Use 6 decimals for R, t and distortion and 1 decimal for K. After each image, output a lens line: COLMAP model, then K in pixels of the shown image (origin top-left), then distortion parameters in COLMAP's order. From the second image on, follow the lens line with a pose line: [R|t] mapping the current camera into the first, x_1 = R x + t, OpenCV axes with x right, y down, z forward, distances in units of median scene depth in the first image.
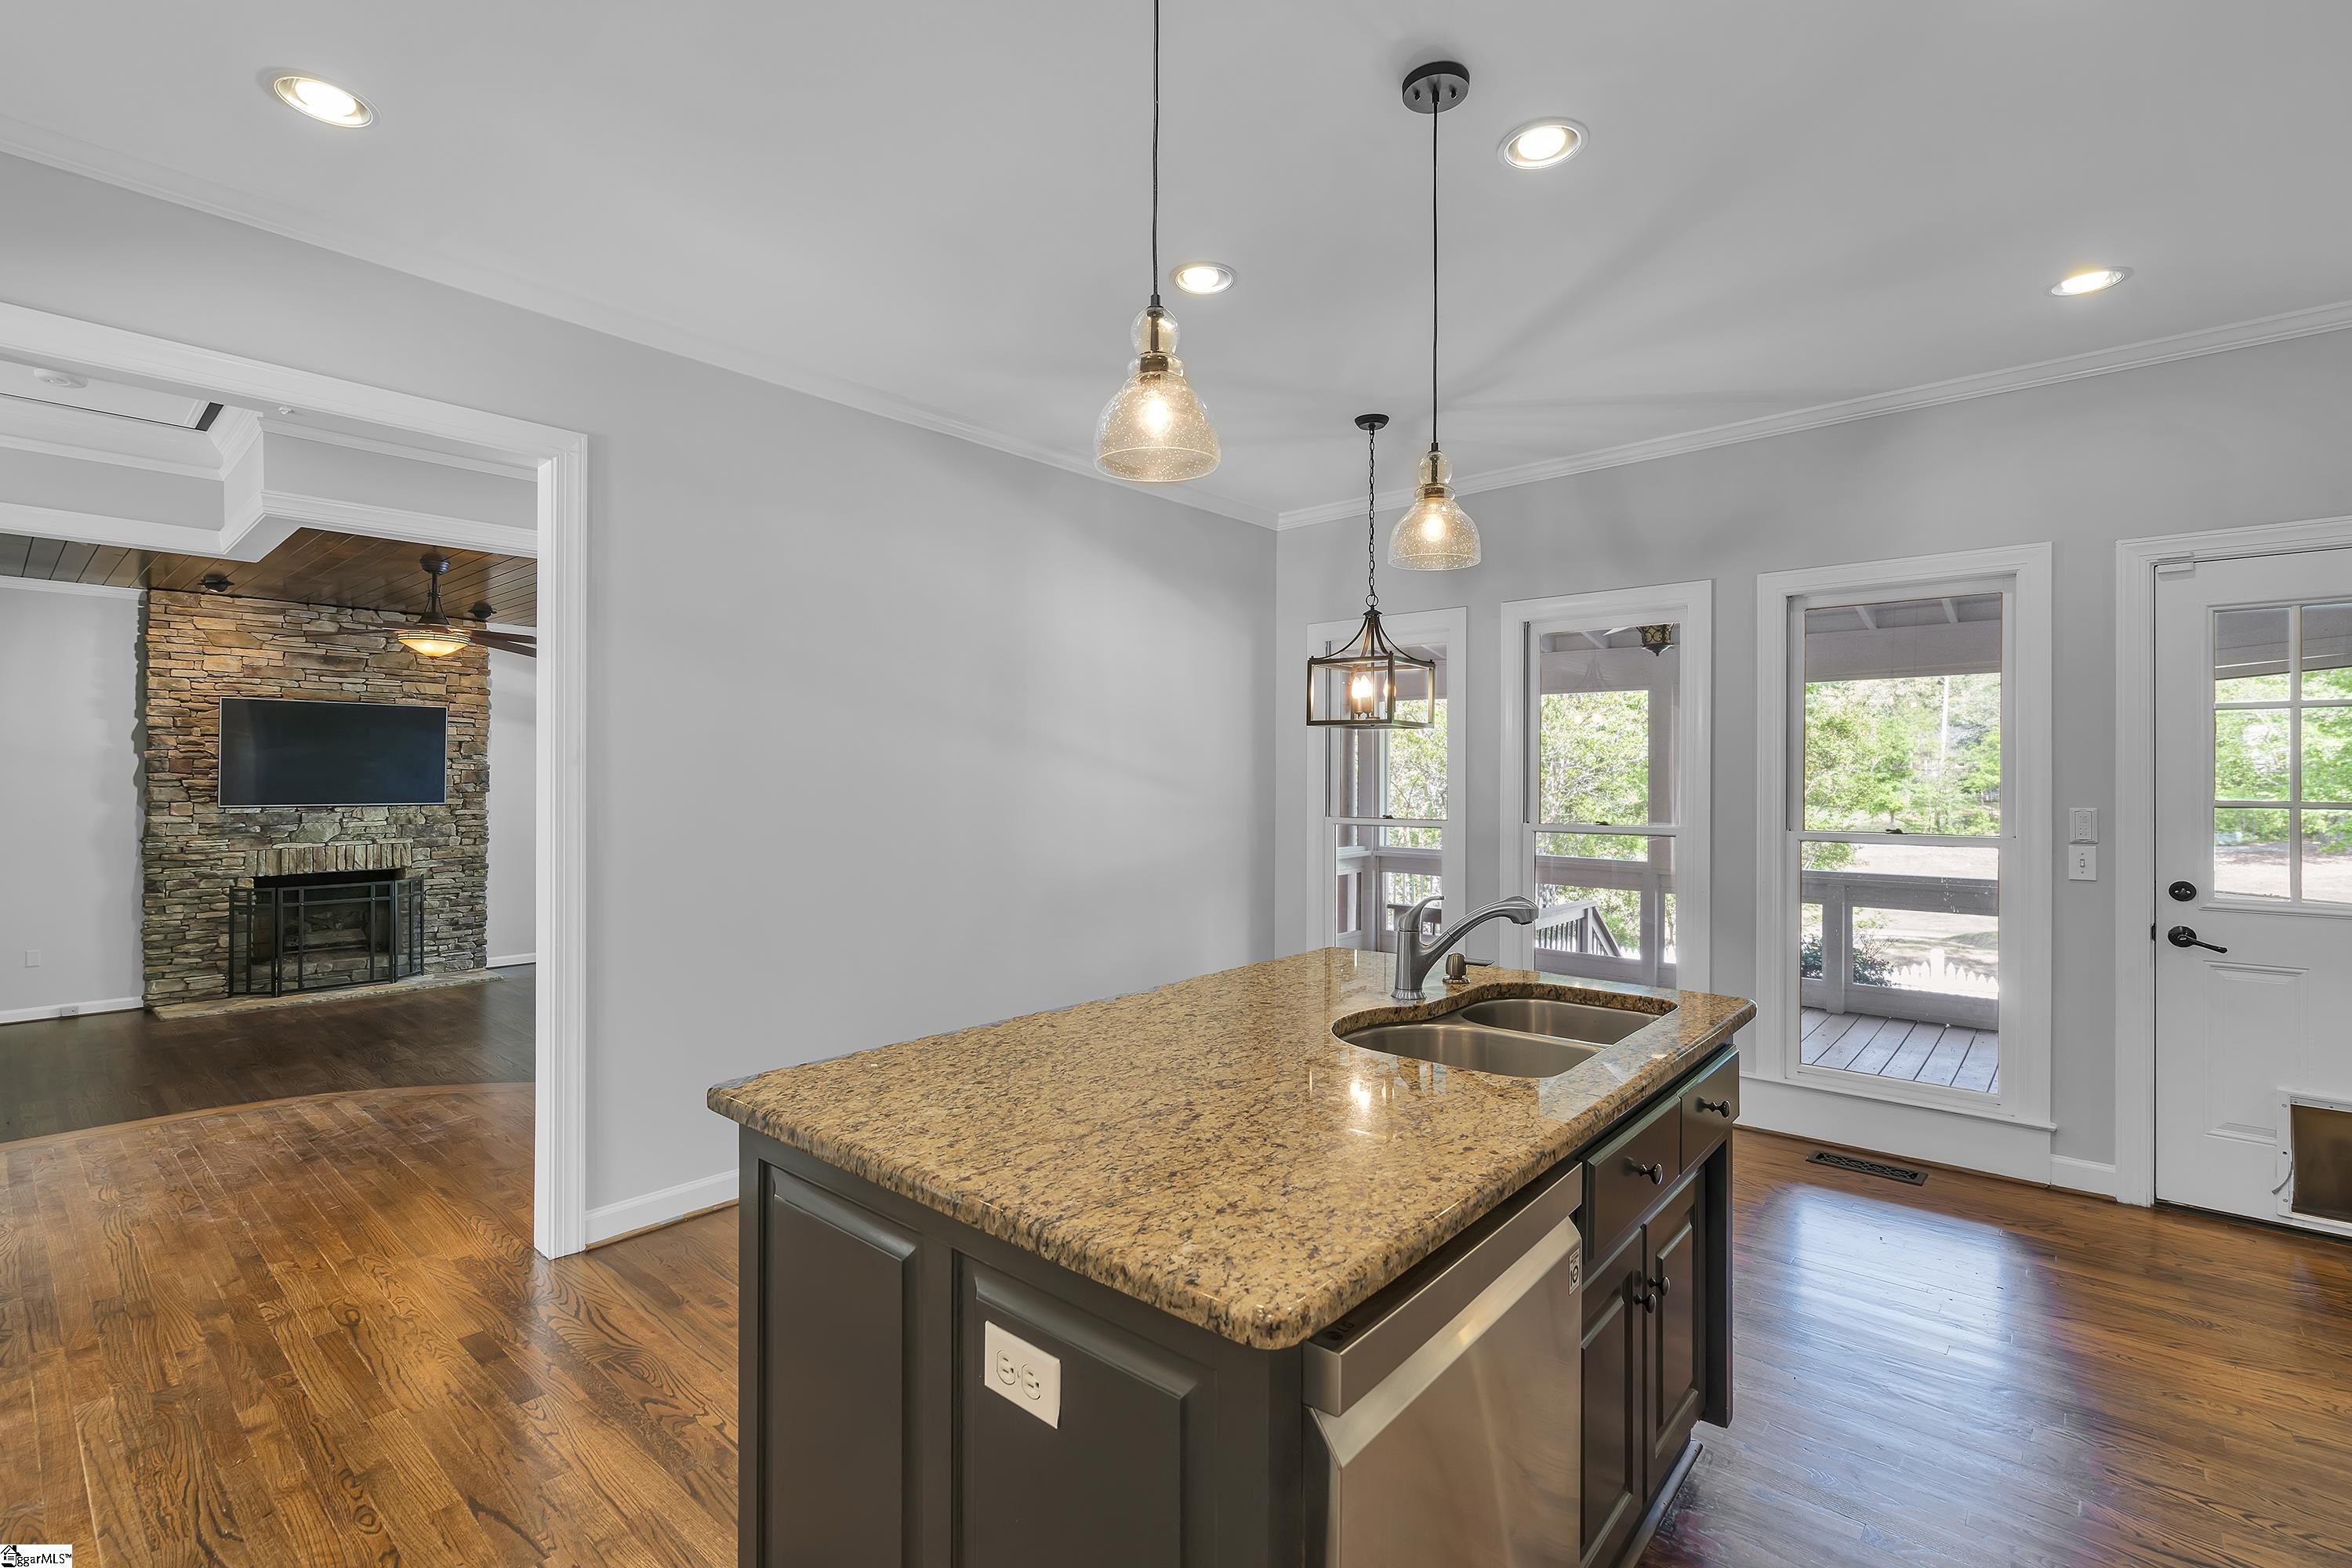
lens RADIAL K [[1066.1, 0, 1181.0], [0, 1066.1, 777.5], [0, 0, 1]] dist [-0.009225, 0.001167]
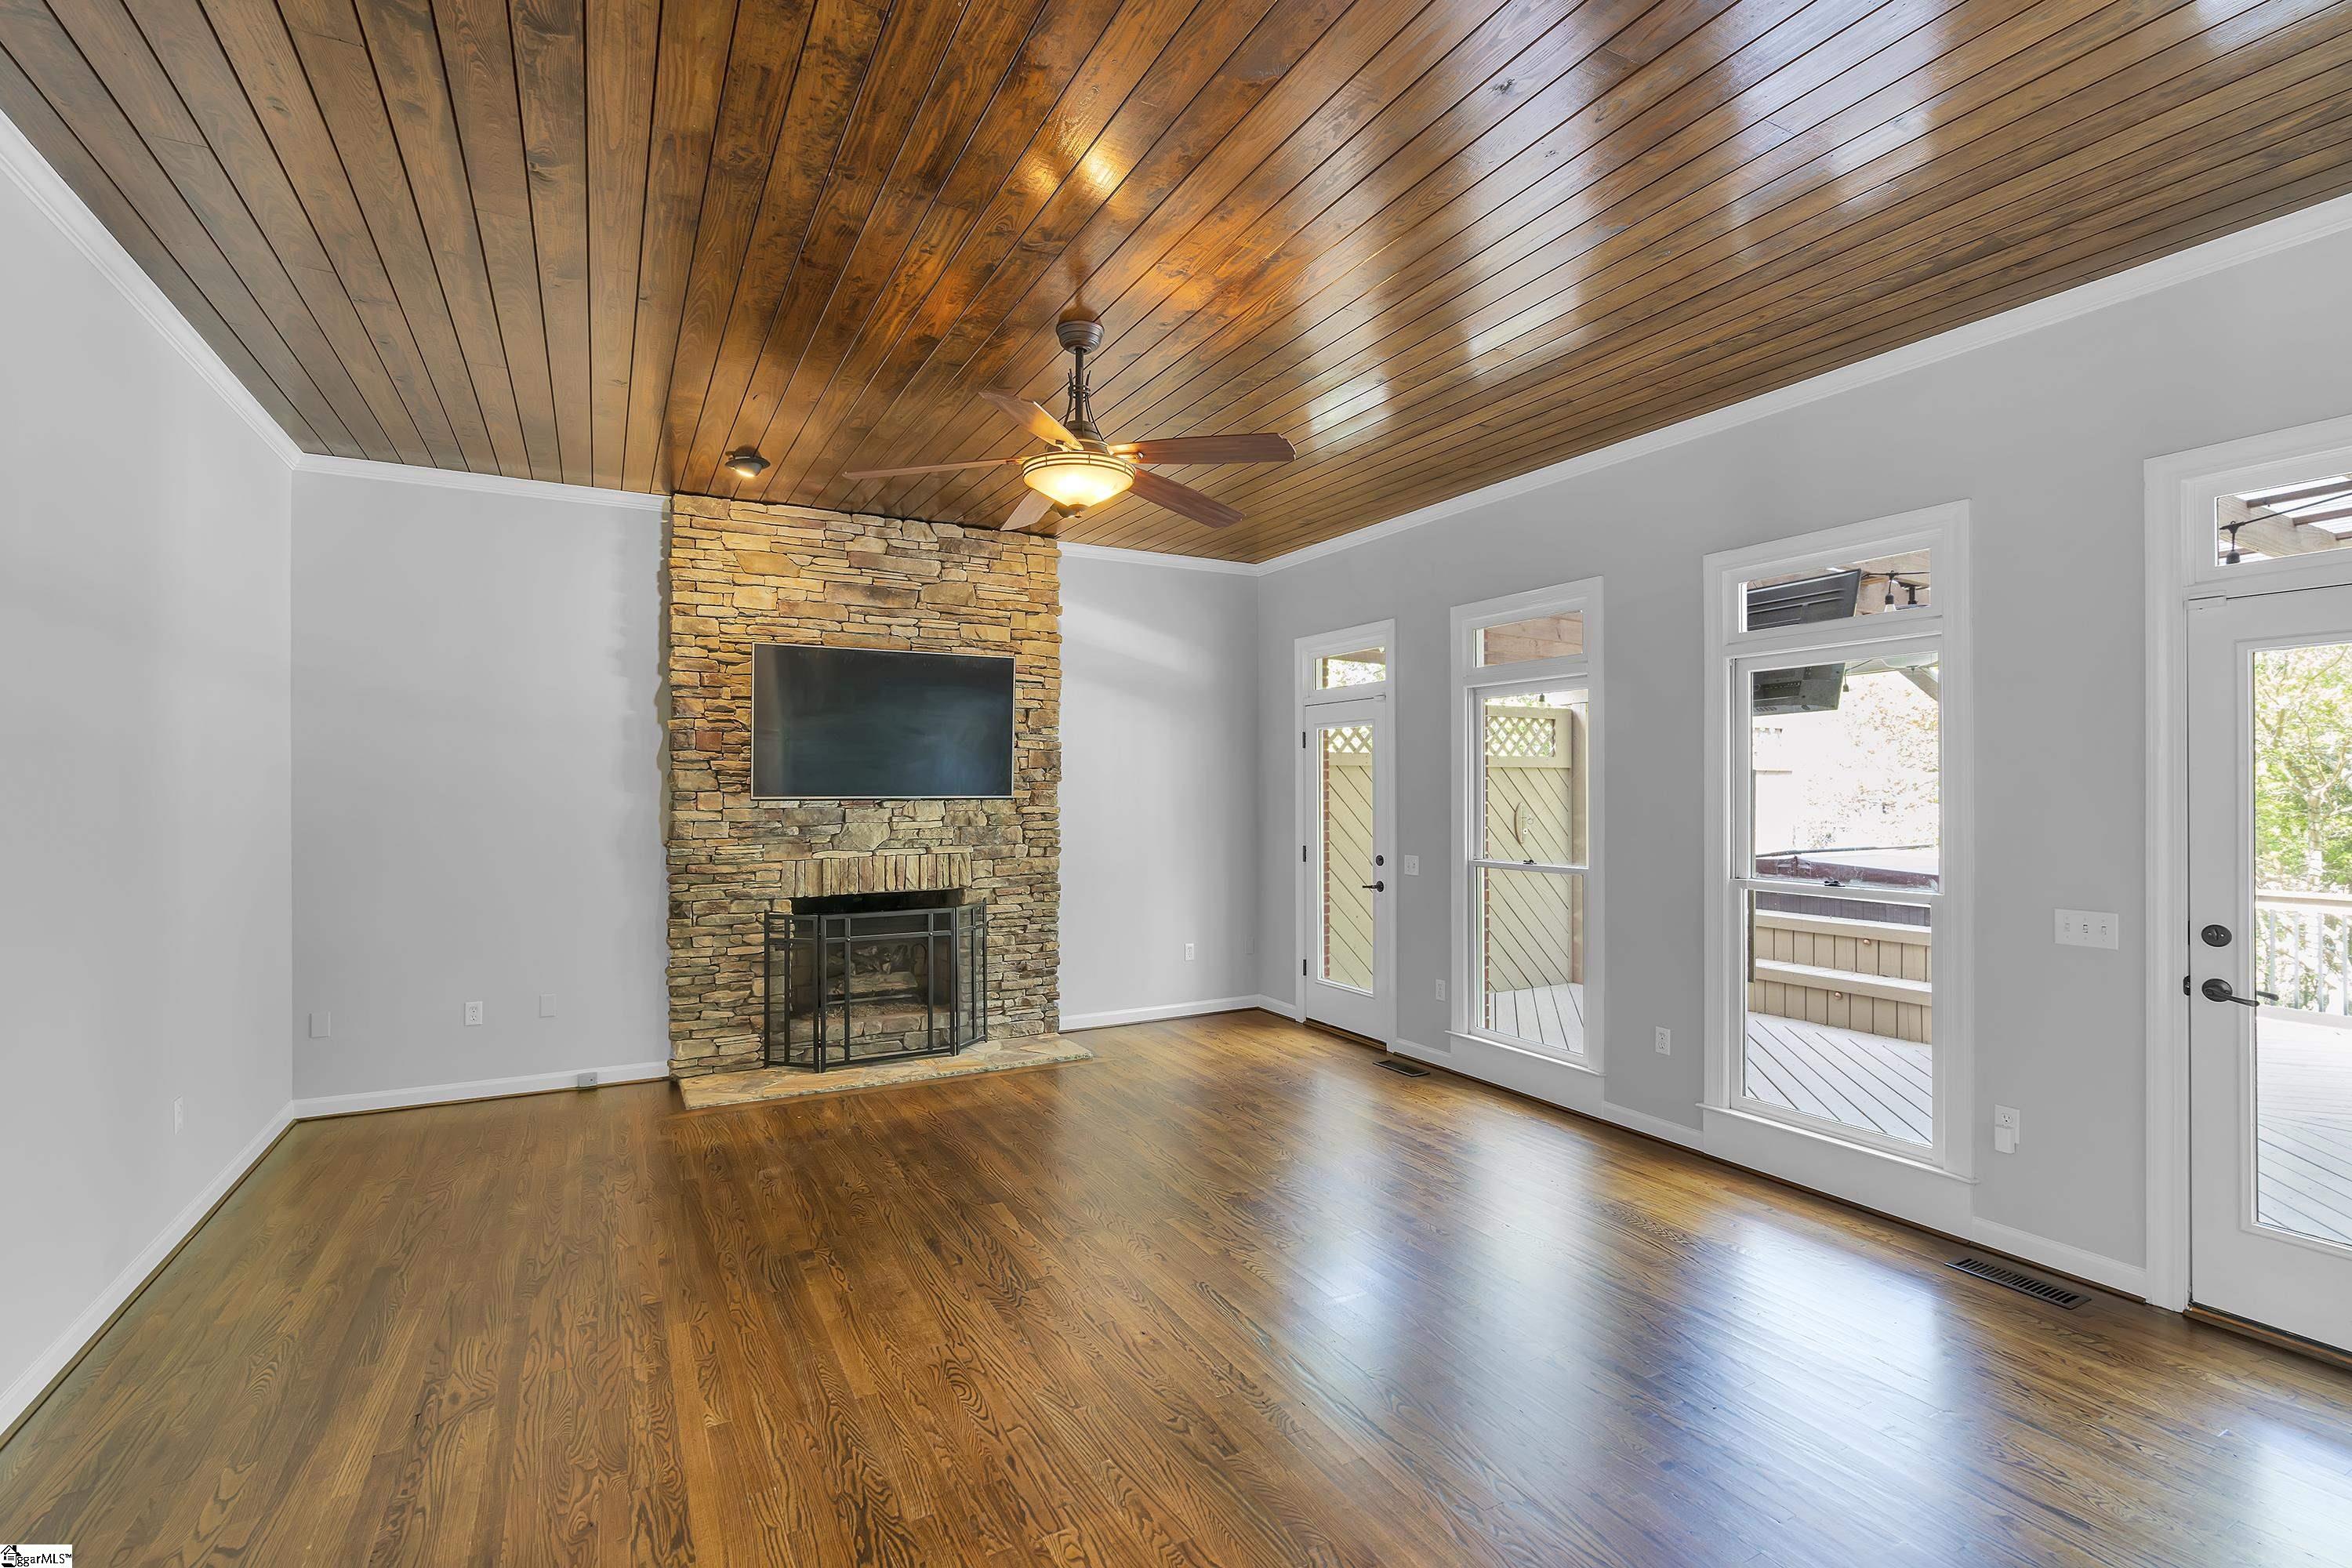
lens RADIAL K [[1066.1, 0, 1163.0], [0, 1066.1, 793.0], [0, 0, 1]] dist [-0.009225, 0.001167]
pose [[0.933971, -0.004271, -0.357323, -0.389576], [0.005164, 0.999985, 0.001545, 0.023692], [0.357311, -0.003288, 0.933980, 0.424437]]
